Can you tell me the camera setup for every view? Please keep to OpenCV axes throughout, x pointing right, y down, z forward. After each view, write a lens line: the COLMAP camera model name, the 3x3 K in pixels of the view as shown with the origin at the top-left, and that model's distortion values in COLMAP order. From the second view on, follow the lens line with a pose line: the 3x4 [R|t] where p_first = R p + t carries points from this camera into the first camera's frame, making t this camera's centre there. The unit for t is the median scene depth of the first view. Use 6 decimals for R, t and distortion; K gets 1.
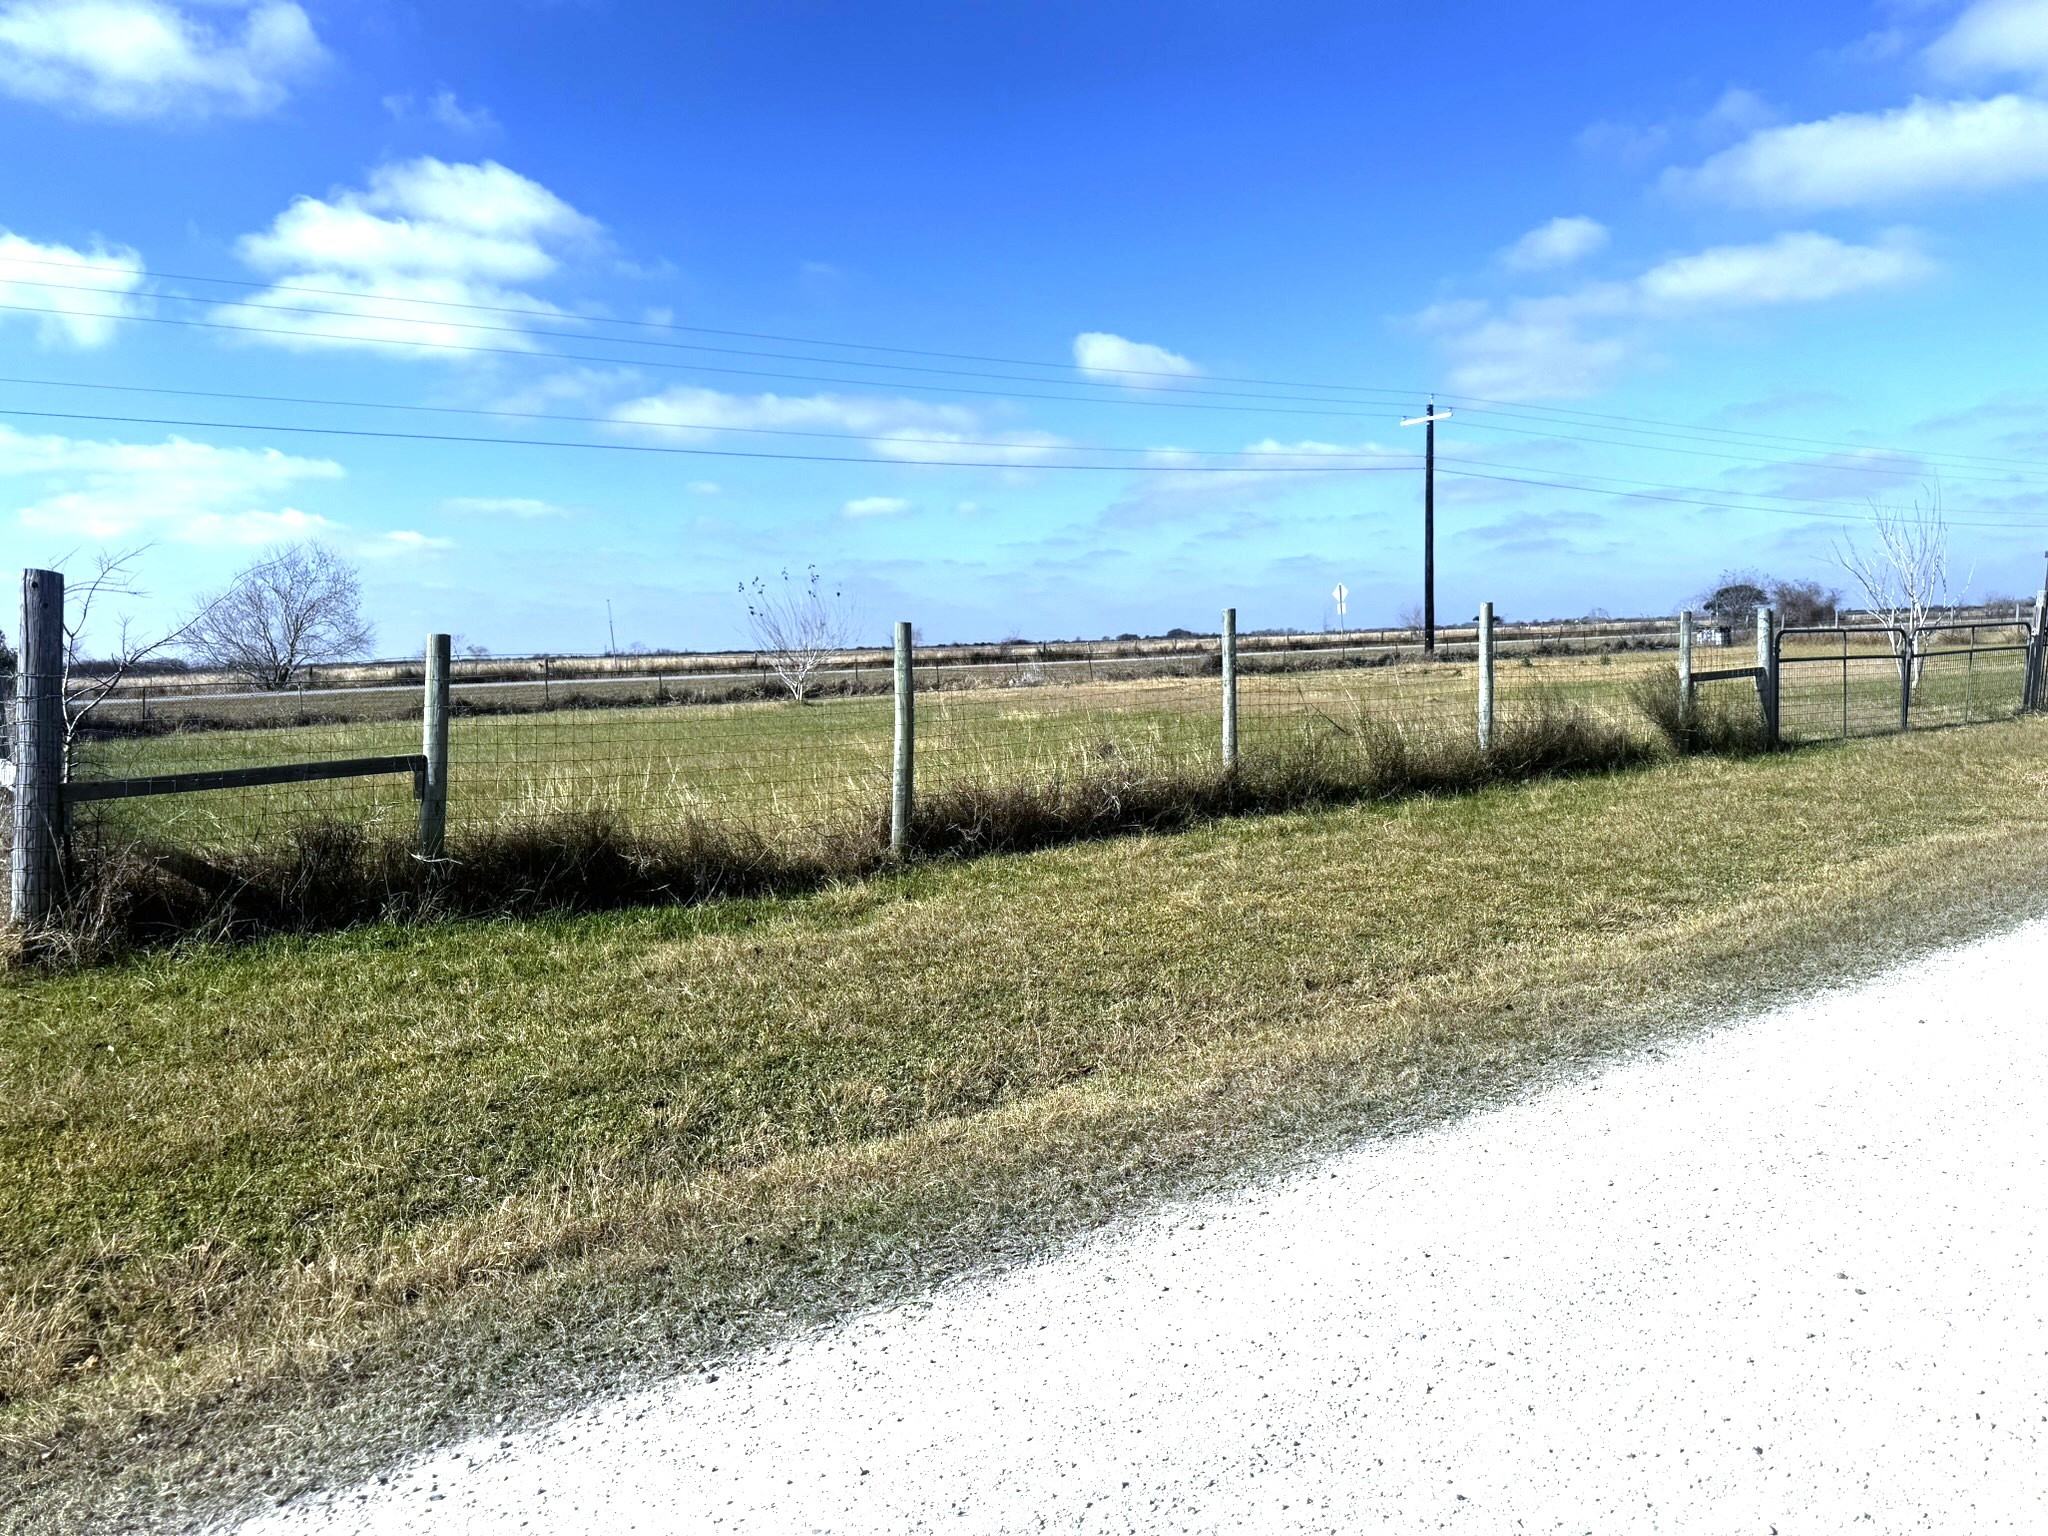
lens RADIAL K [[1484.3, 0, 1024.0], [0, 1484.3, 768.0], [0, 0, 1]] dist [0.161894, -0.328369]
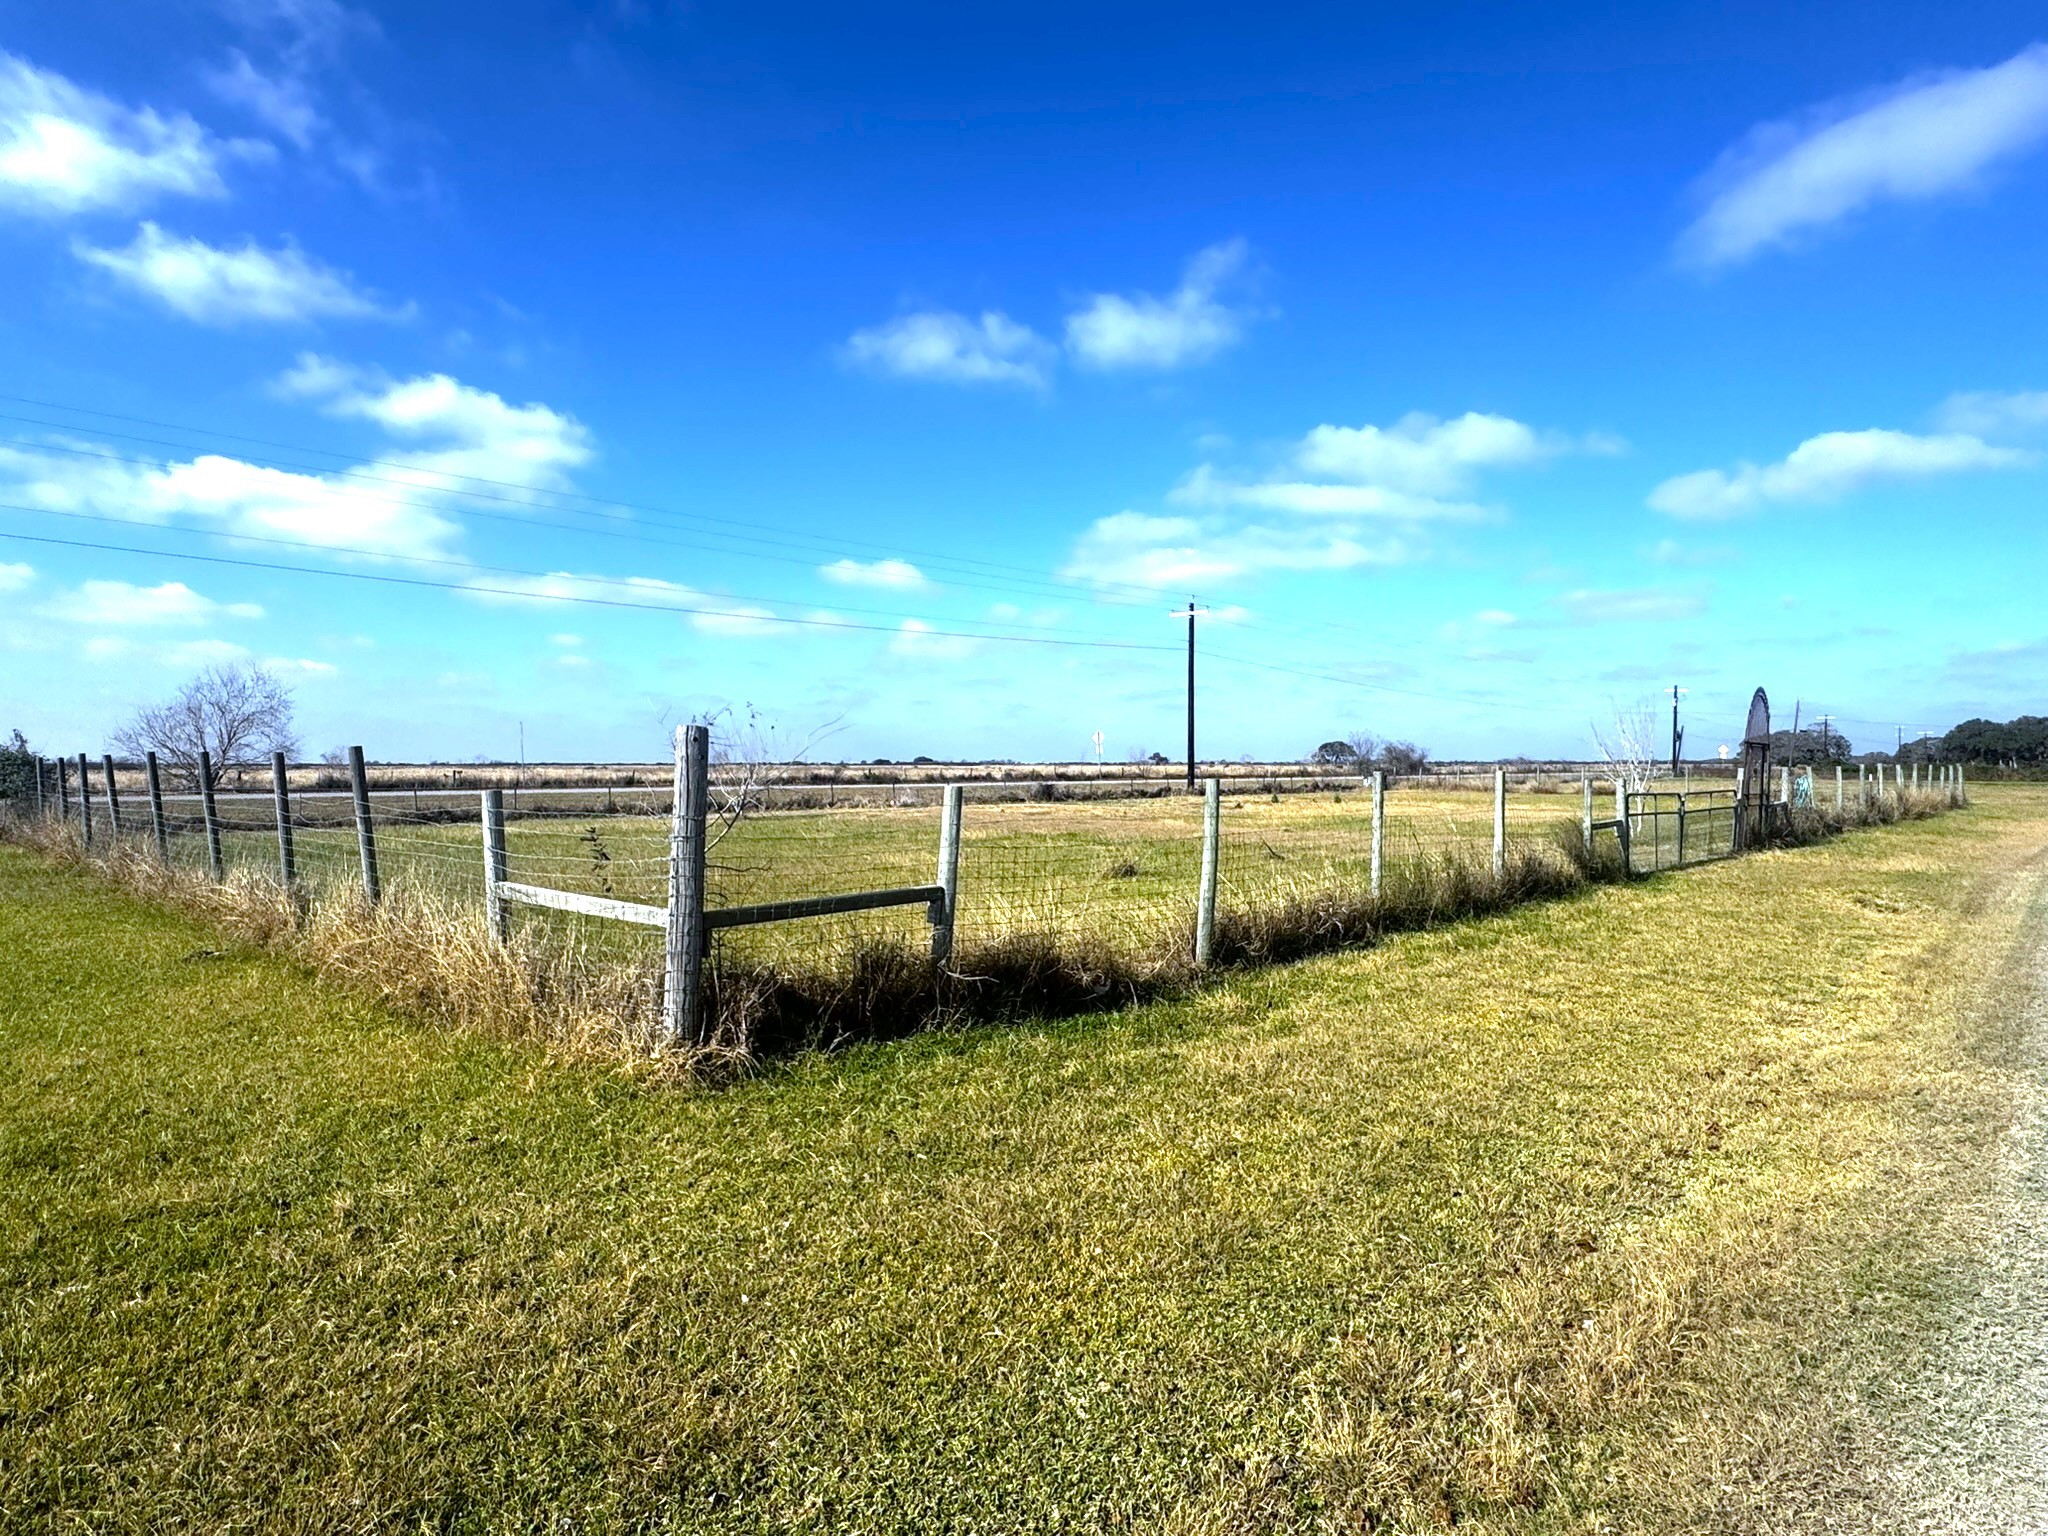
lens RADIAL K [[1198.0, 0, 1018.2], [0, 1198.0, 759.6], [0, 0, 1]] dist [-0.003276, 0.000592]
pose [[0.980471, 0.034131, 0.193680, -0.463272], [-0.016522, 0.995639, -0.091817, -0.019906], [-0.195969, 0.086824, 0.976759, 0.048908]]
